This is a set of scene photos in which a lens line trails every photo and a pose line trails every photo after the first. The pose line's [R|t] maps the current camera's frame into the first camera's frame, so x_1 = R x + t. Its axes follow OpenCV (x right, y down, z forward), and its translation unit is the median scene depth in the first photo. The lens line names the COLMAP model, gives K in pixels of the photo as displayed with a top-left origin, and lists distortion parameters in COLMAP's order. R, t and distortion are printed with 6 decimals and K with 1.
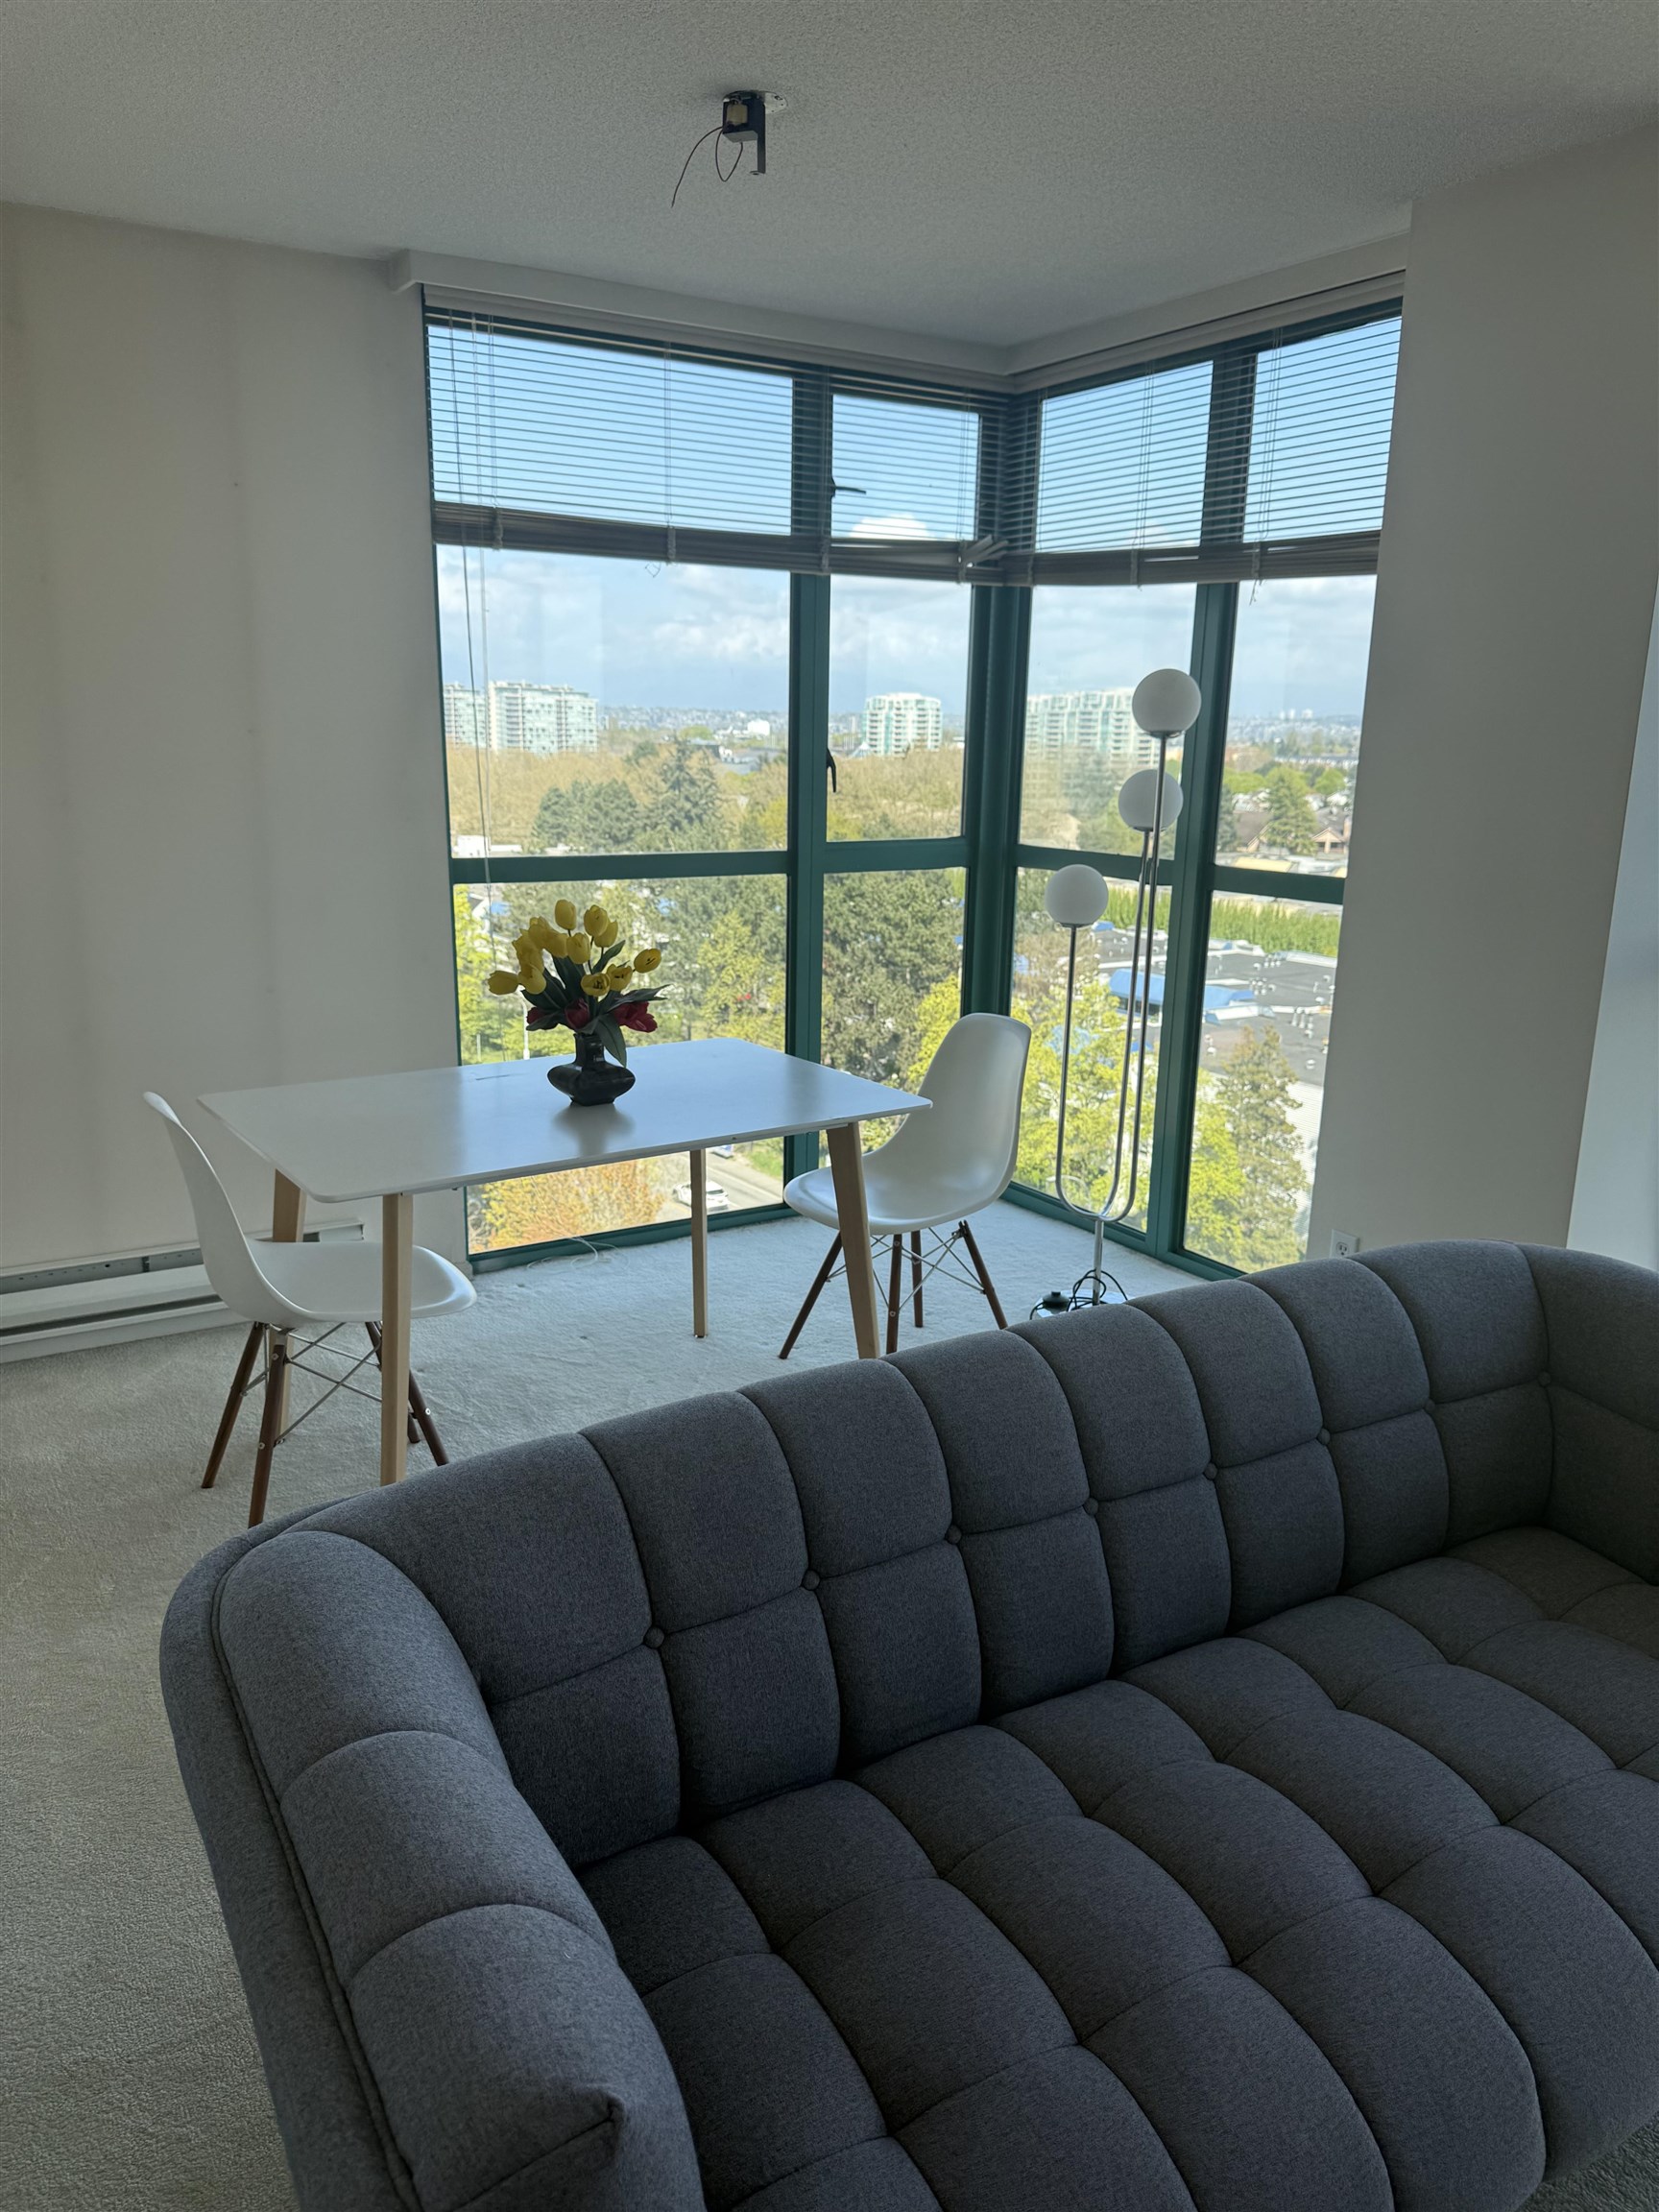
lens RADIAL K [[1495.8, 0, 766.7], [0, 1495.8, 1146.8], [0, 0, 1]] dist [0.094642, -0.185358]
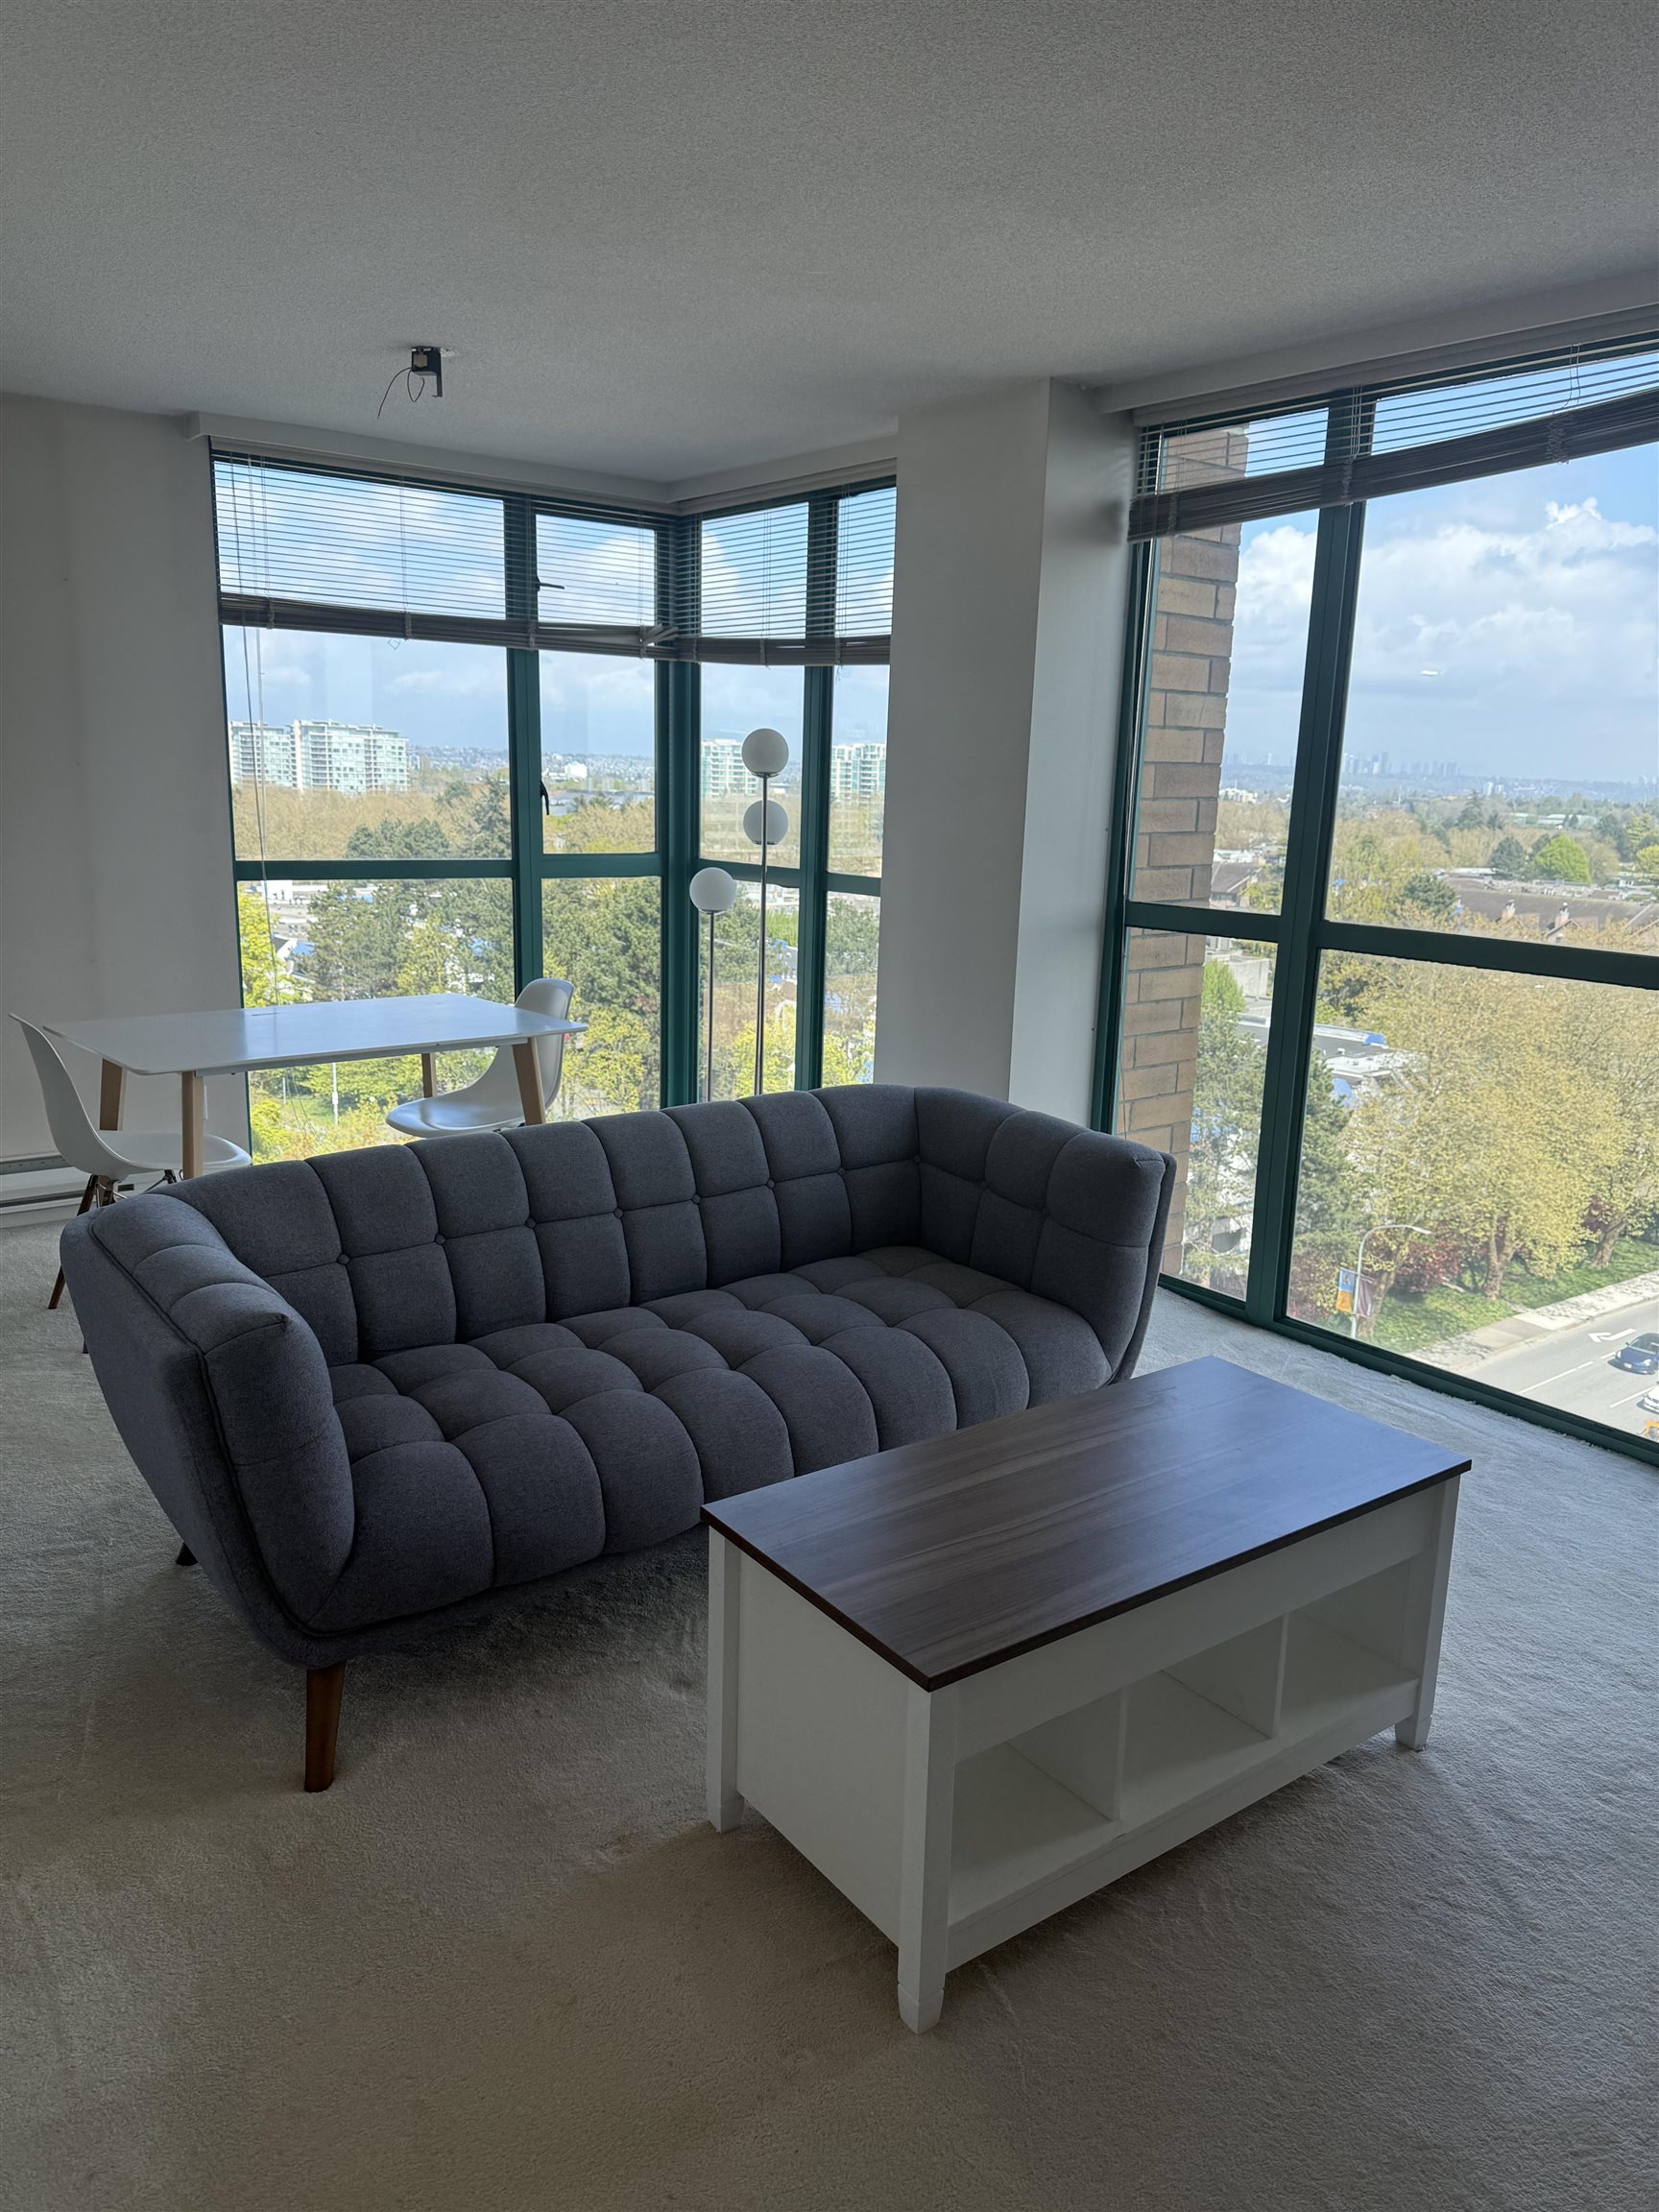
lens RADIAL K [[1527.9, 0, 789.9], [0, 1527.9, 1128.9], [0, 0, 1]] dist [0.095115, -0.193606]
pose [[0.991869, -0.017965, 0.125989, 0.084647], [0.023386, 0.998857, -0.041680, 0.097085], [-0.125096, 0.044287, 0.991156, -0.336104]]
